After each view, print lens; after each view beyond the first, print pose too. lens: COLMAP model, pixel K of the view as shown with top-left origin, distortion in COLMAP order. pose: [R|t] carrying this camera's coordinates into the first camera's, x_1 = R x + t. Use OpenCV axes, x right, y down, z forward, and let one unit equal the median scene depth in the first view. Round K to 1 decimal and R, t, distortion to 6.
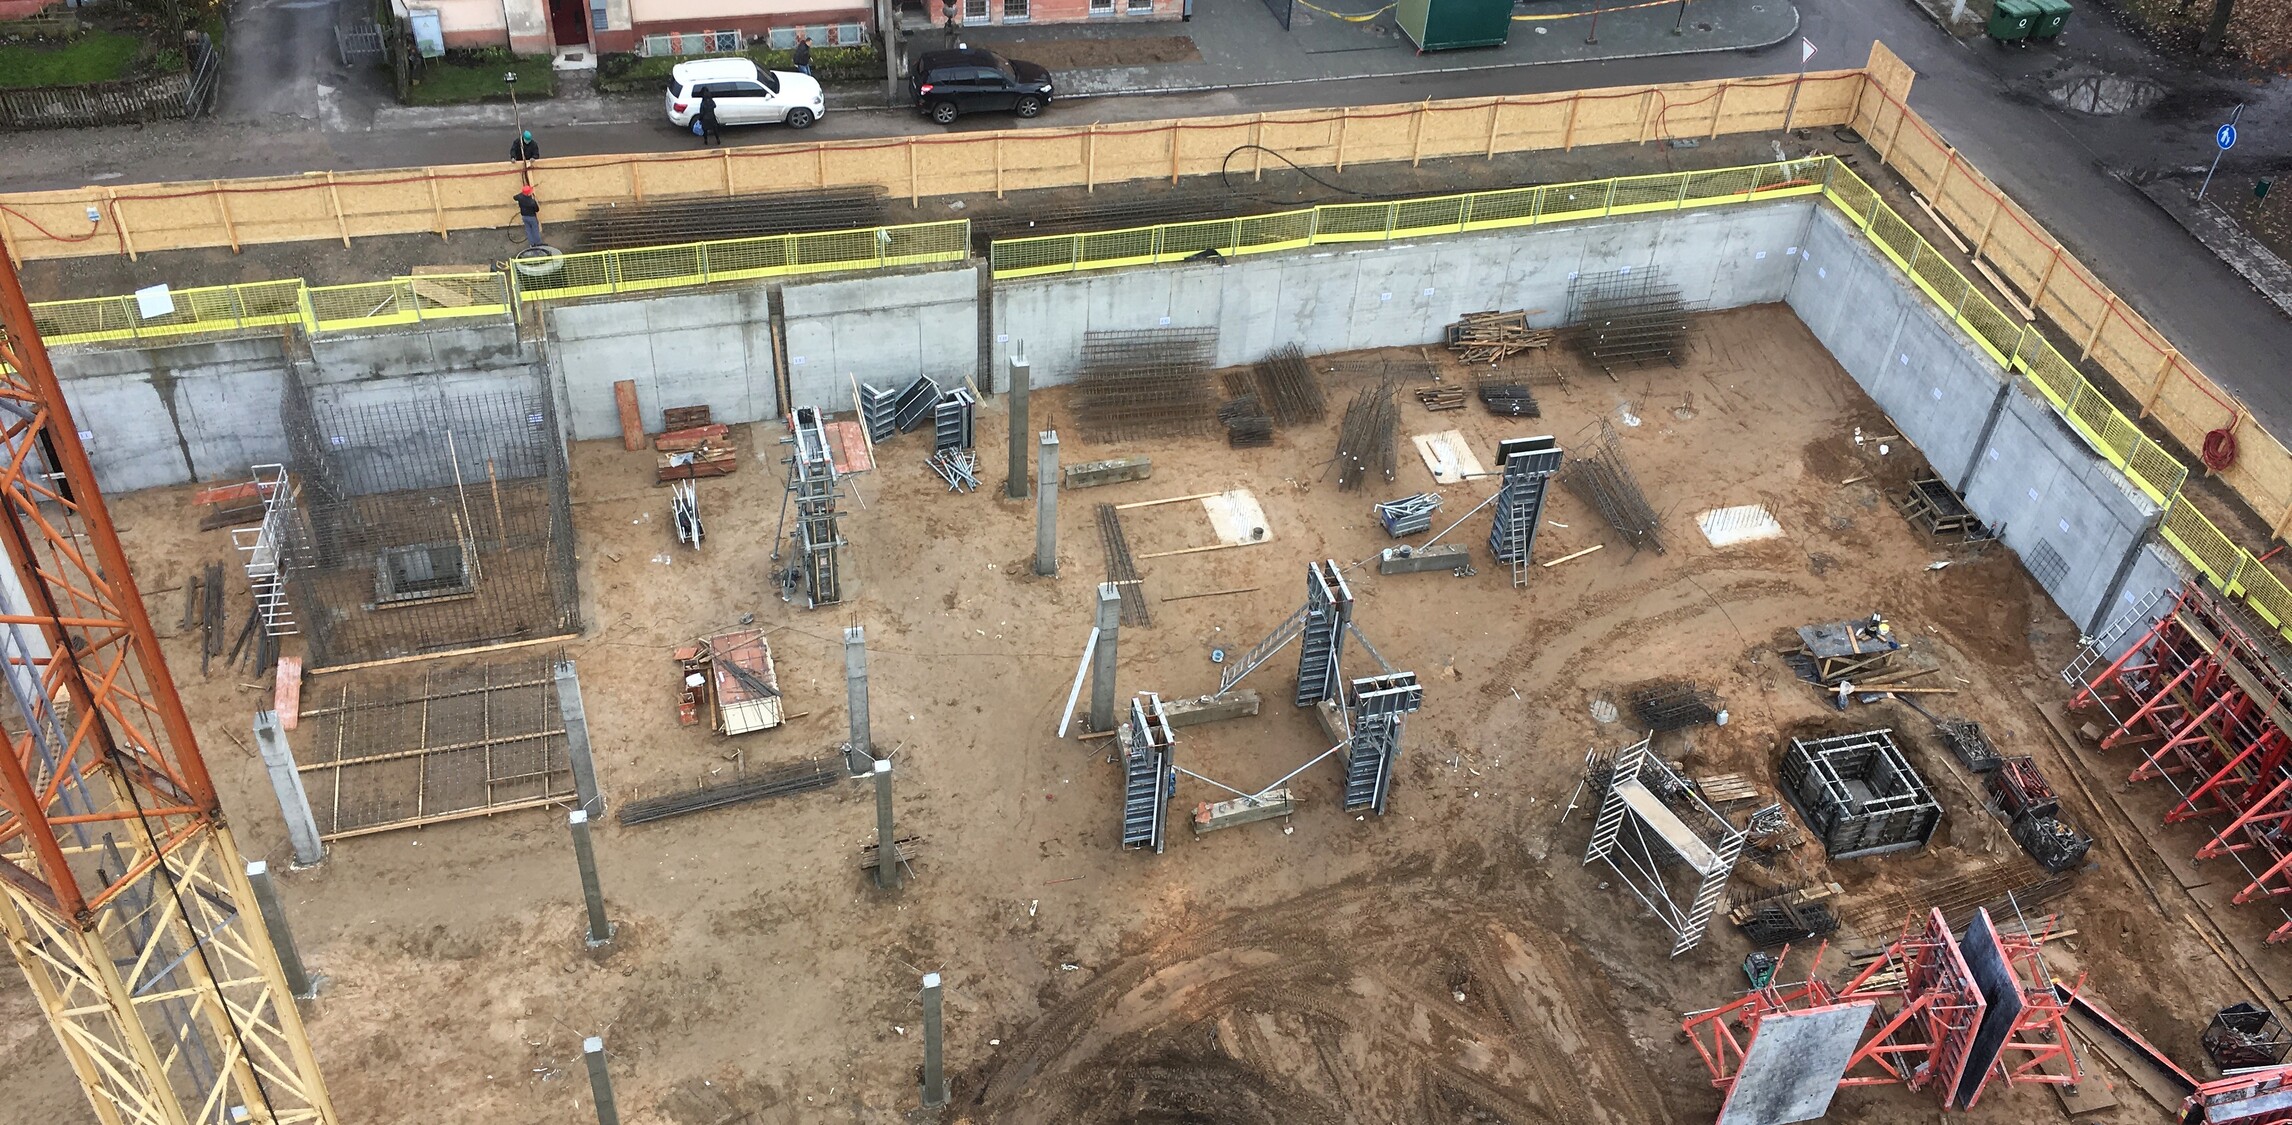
lens RADIAL K [[1946.4, 0, 1146.0], [0, 1946.4, 562.5], [0, 0, 1]] dist [0.085384, -0.095569]
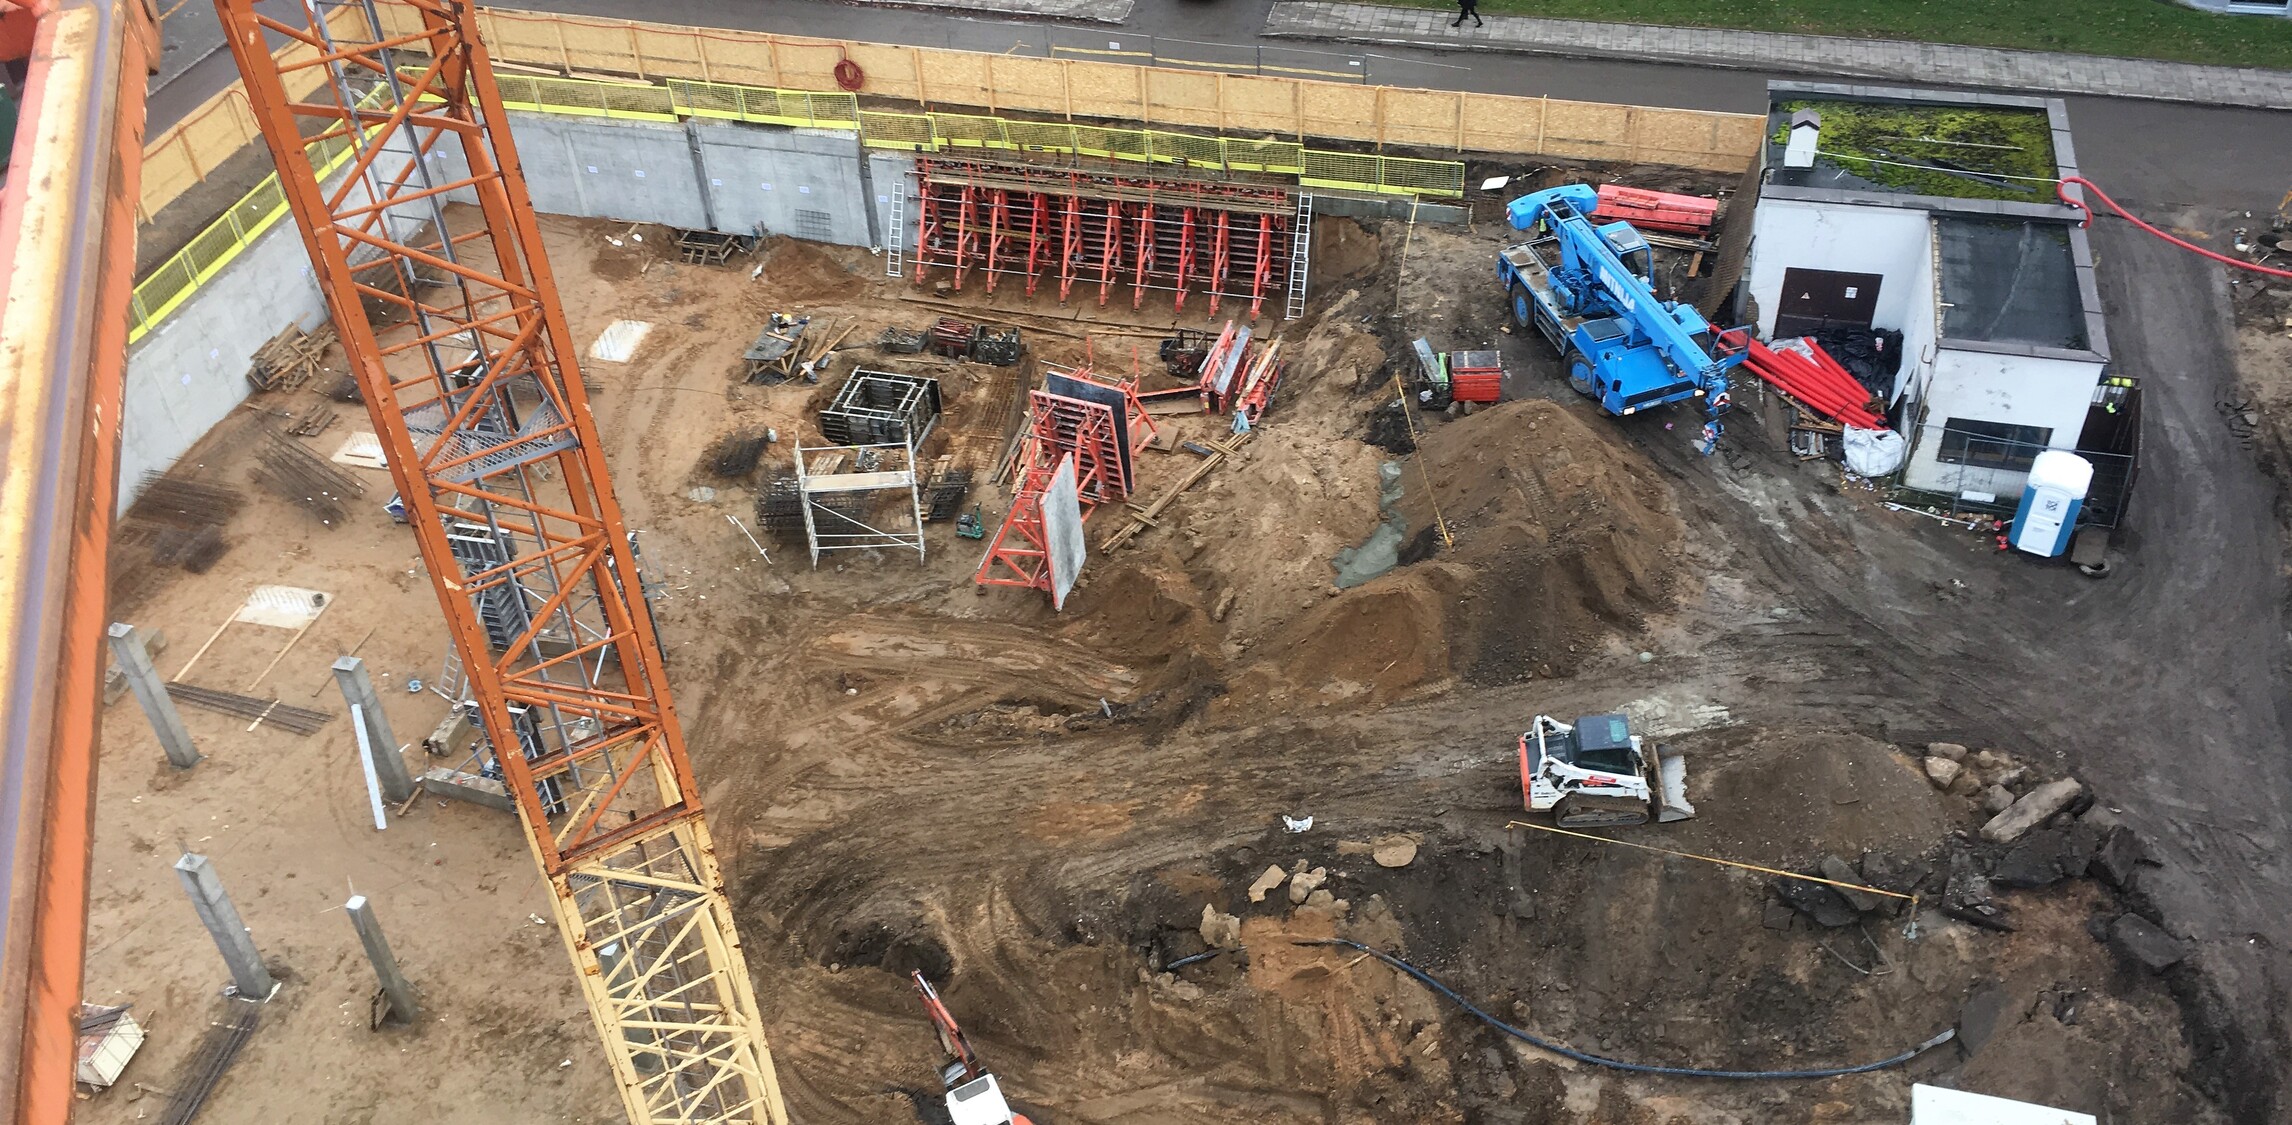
lens RADIAL K [[1946.4, 0, 1146.0], [0, 1946.4, 562.5], [0, 0, 1]] dist [0.085384, -0.095569]
pose [[0.486646, -0.615215, 0.620231, -0.366790], [0.623580, 0.741854, 0.246580, -0.014358], [-0.611820, 0.266766, 0.744656, -0.010500]]
